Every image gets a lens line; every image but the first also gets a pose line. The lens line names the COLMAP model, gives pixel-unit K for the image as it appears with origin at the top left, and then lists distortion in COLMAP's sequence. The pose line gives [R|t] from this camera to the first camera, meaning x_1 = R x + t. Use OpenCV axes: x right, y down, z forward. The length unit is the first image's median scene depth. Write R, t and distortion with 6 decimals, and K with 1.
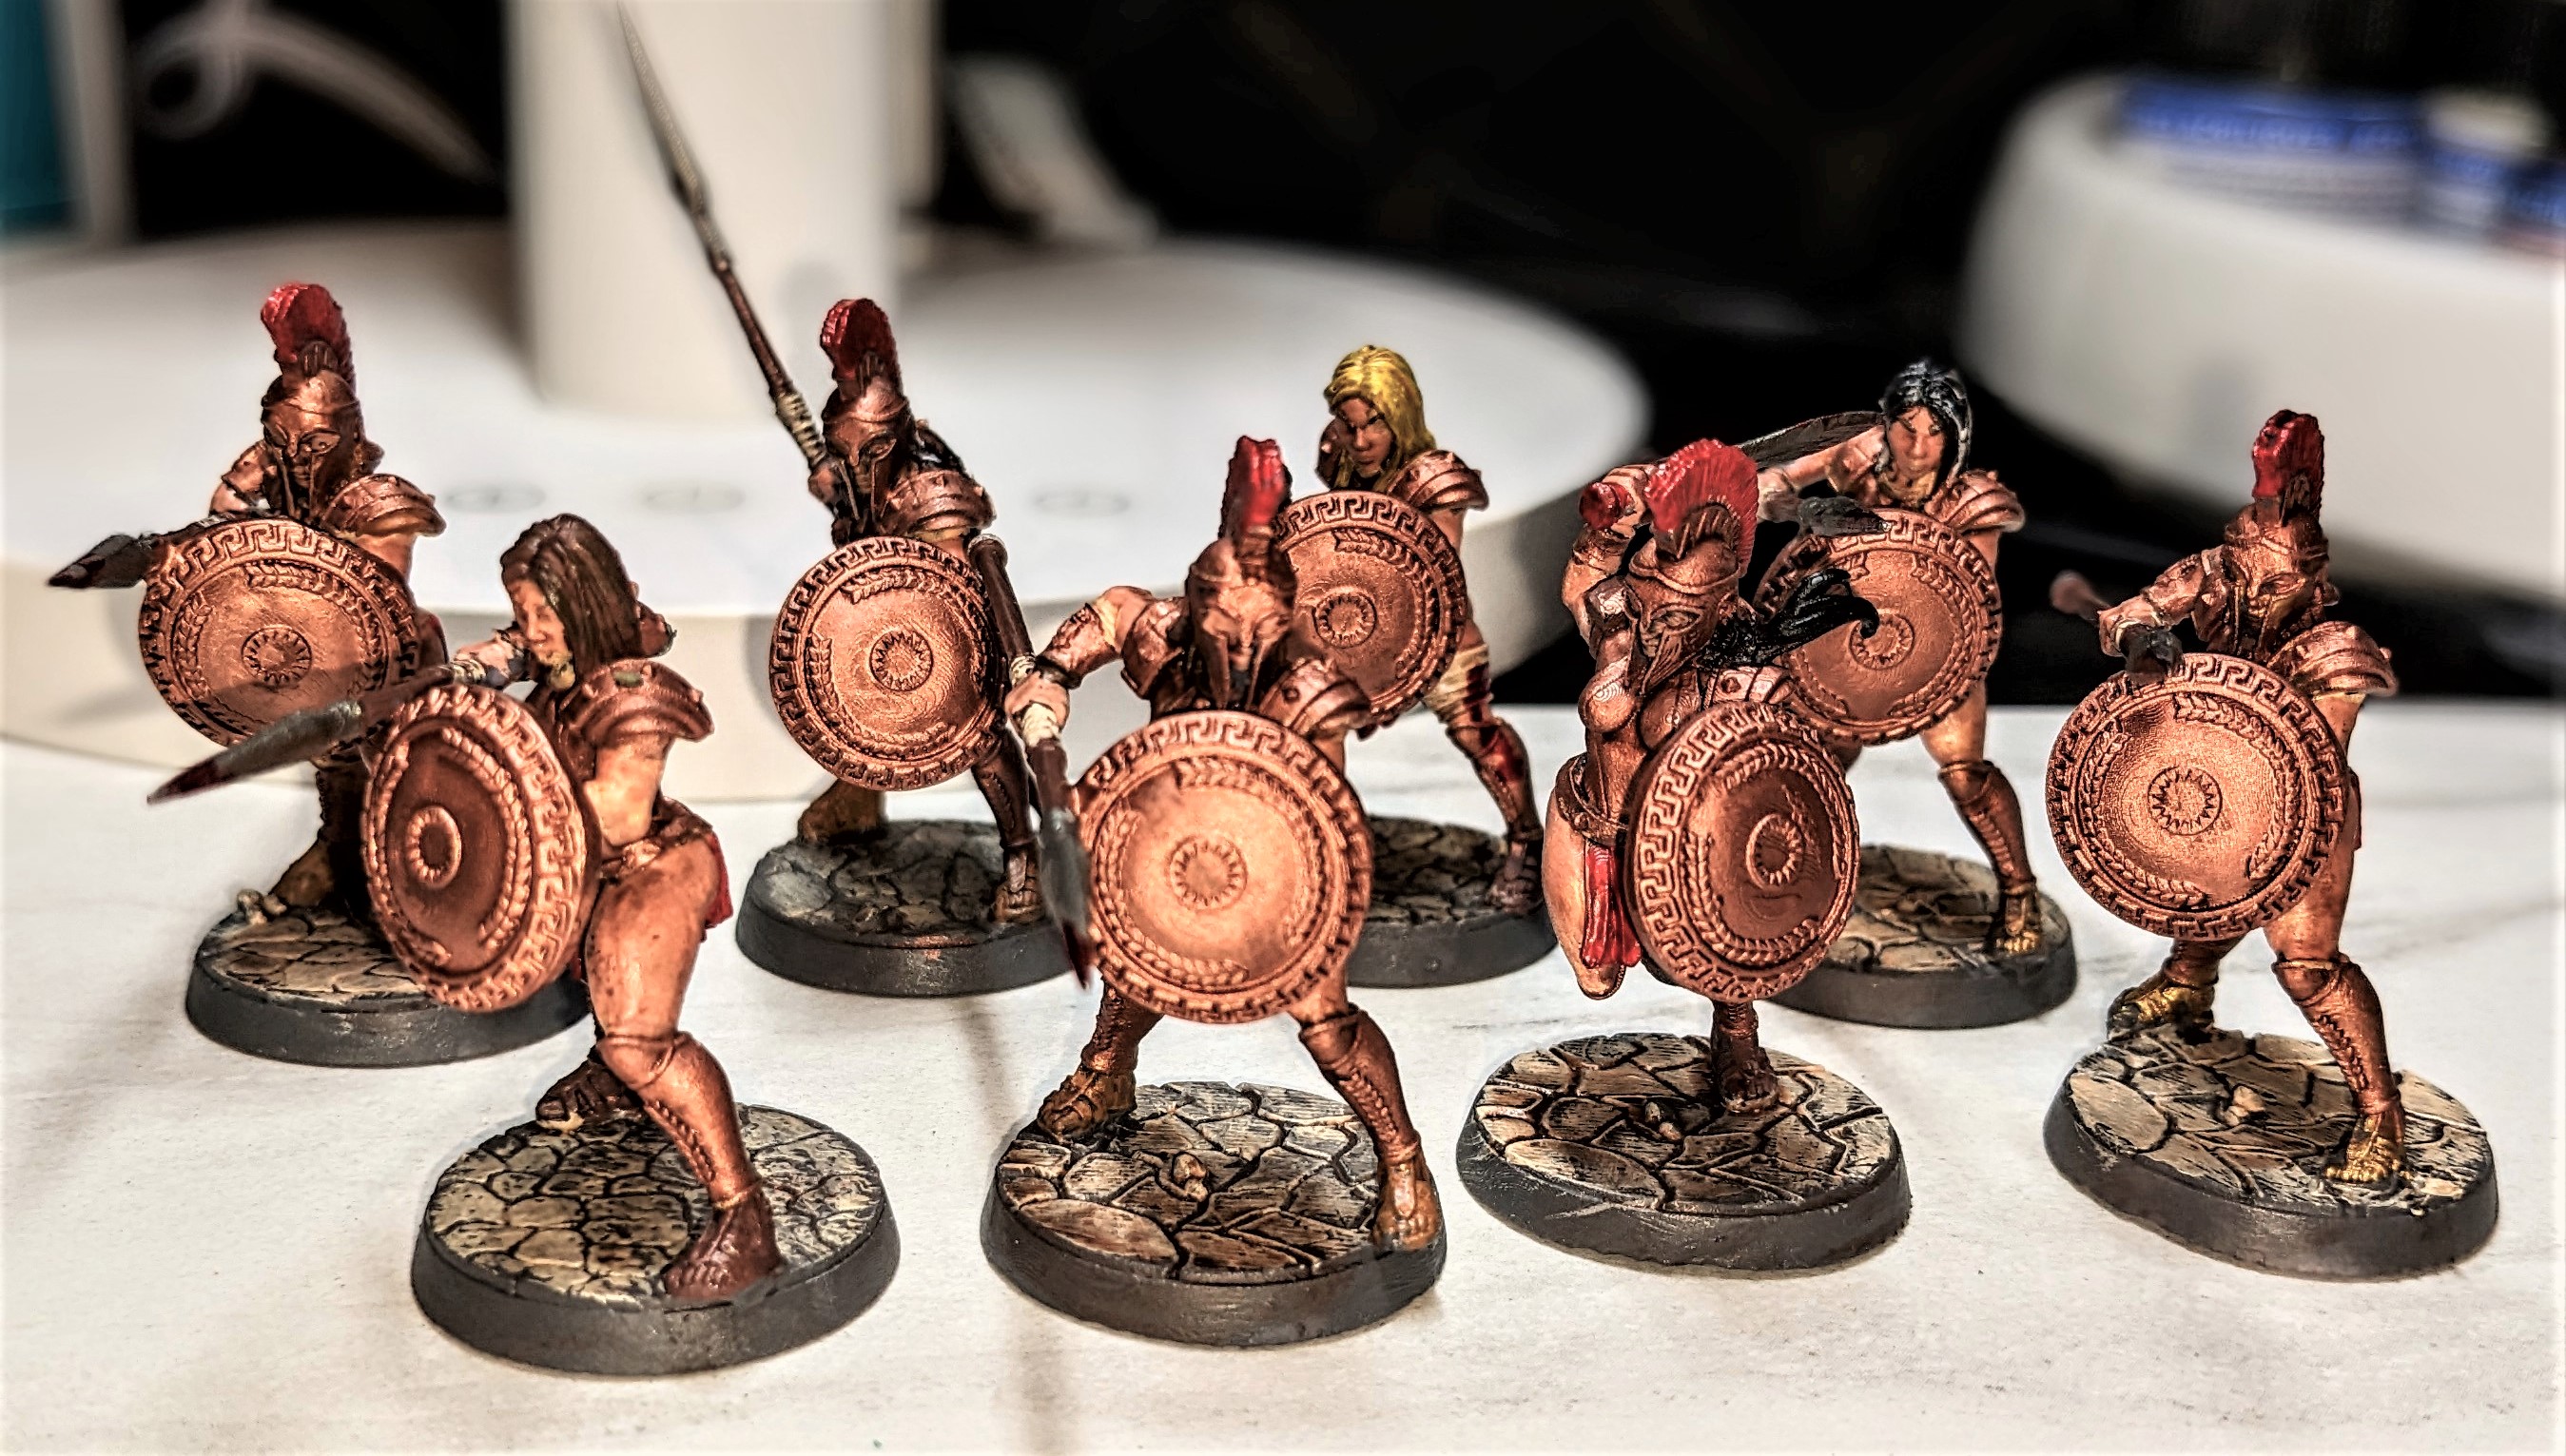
lens RADIAL K [[2860.9, 0, 1296.4], [0, 2860.9, 750.0], [0, 0, 1]] dist [0.046720, 0.000000]
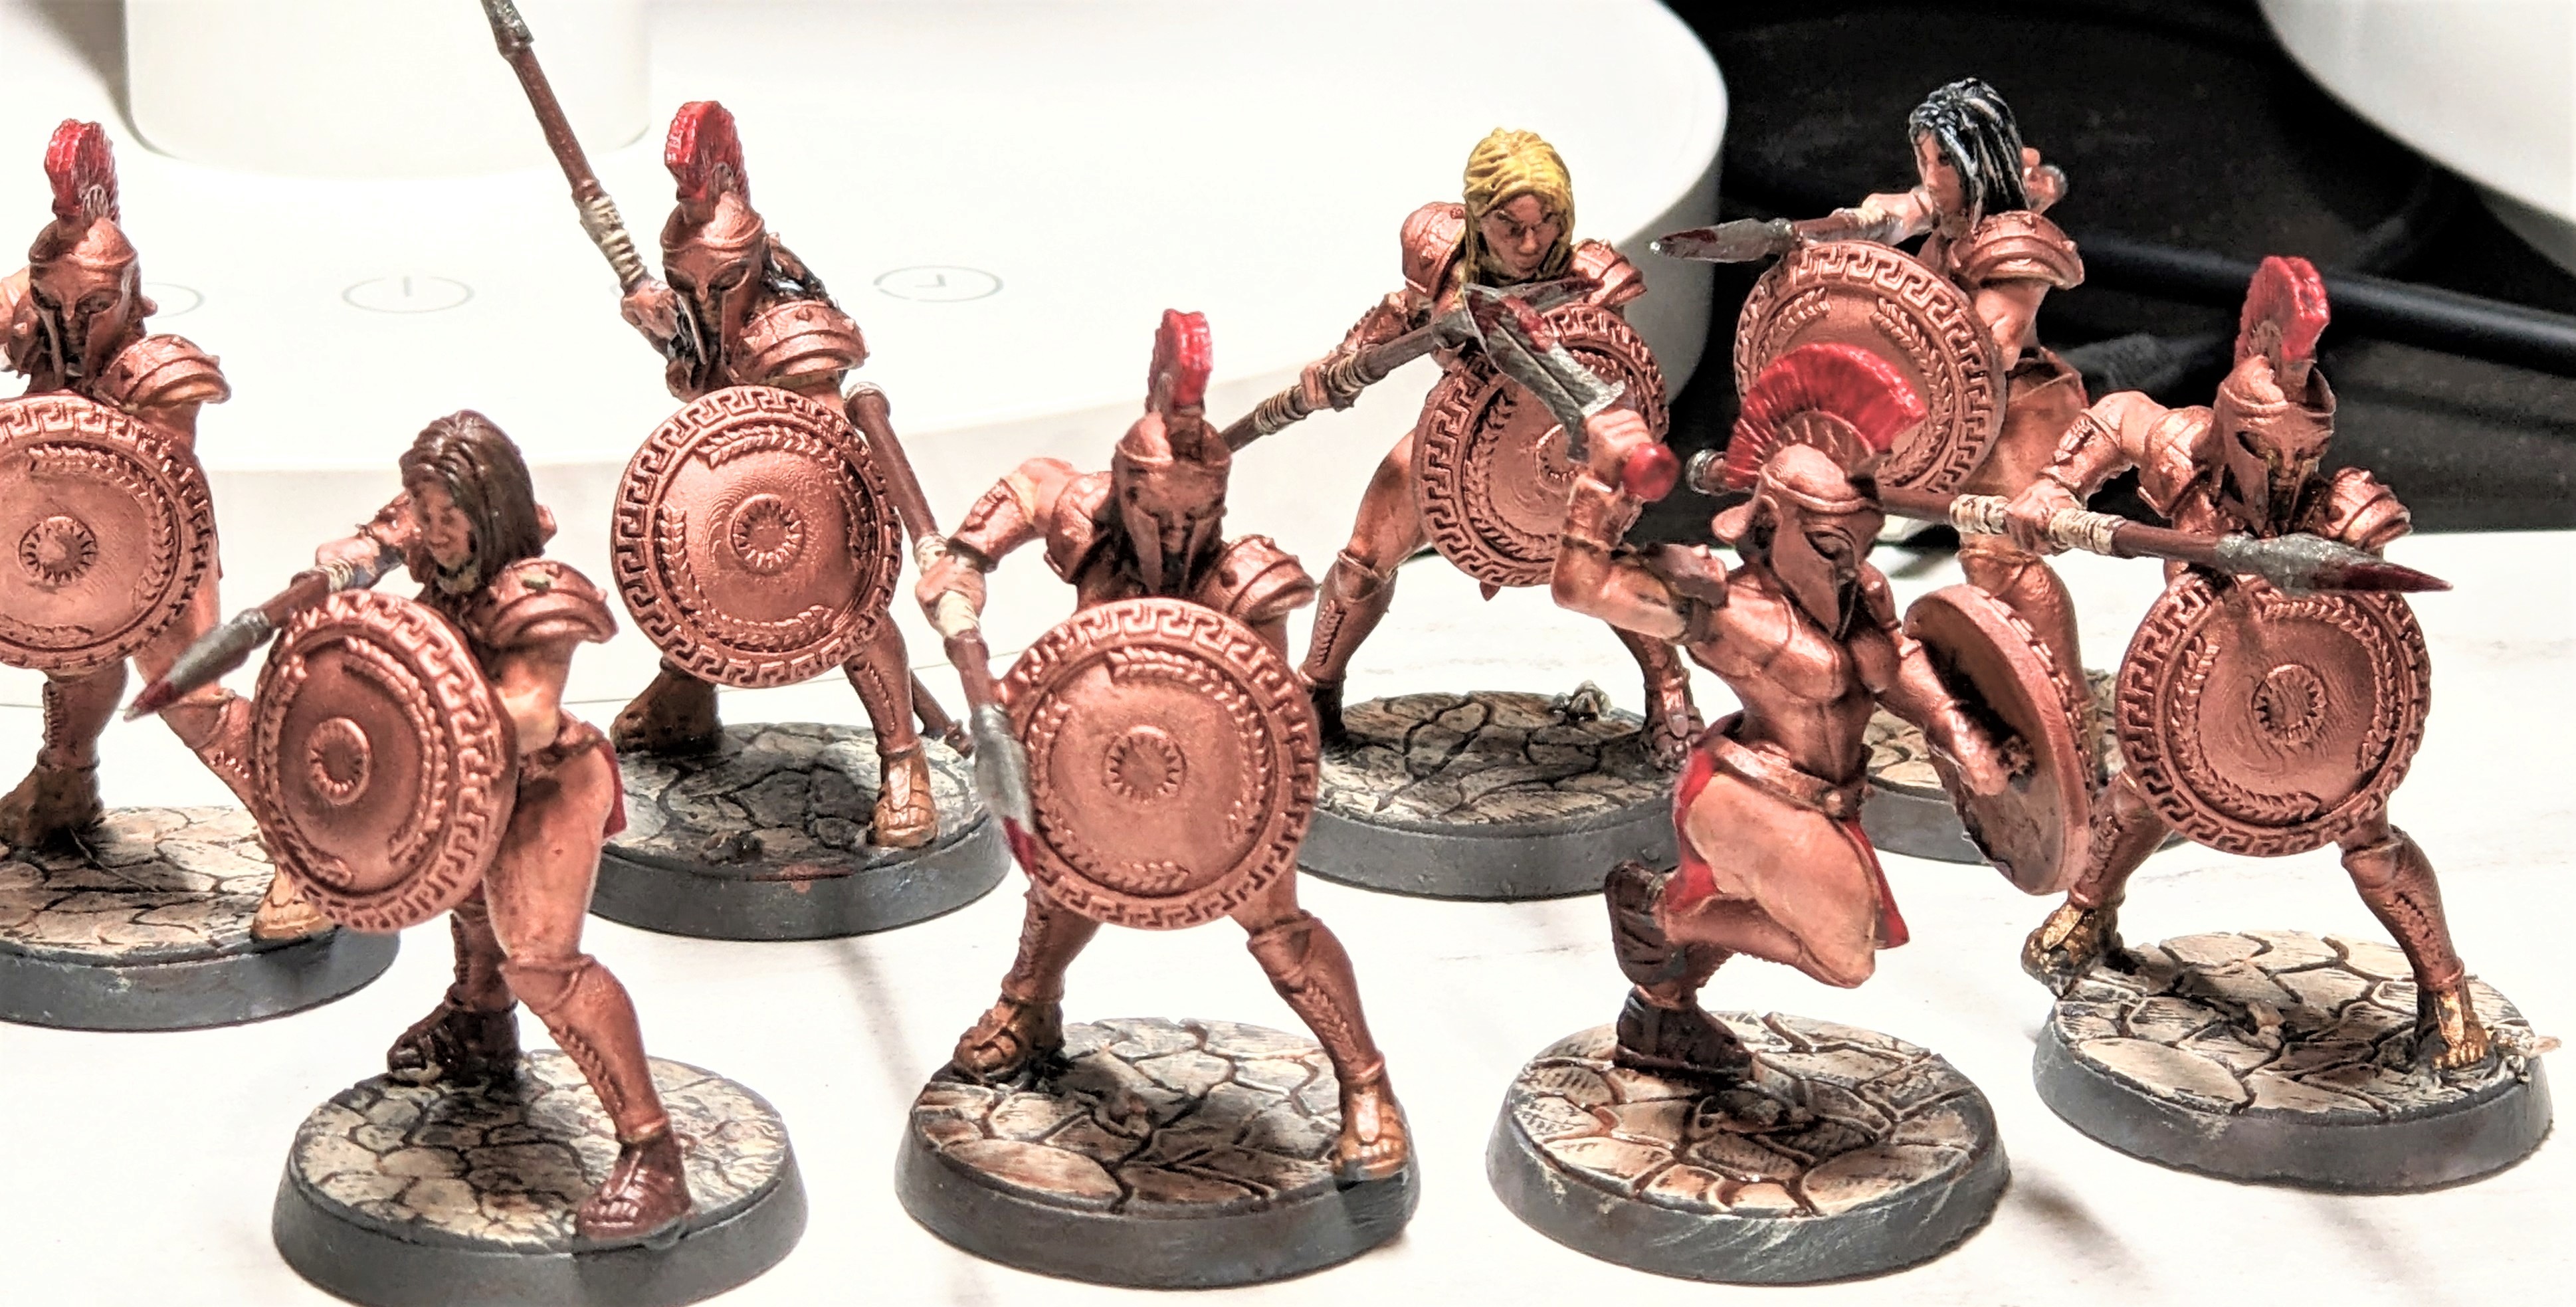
lens RADIAL K [[5668.8, 0, 1375.2], [0, 5668.8, 679.3], [0, 0, 1]] dist [0.149258, 0.000000]
pose [[0.999527, -0.024615, 0.018449, 0.010507], [0.024276, 0.999537, 0.018358, -0.017704], [-0.018892, -0.017901, 0.999661, -0.806690]]
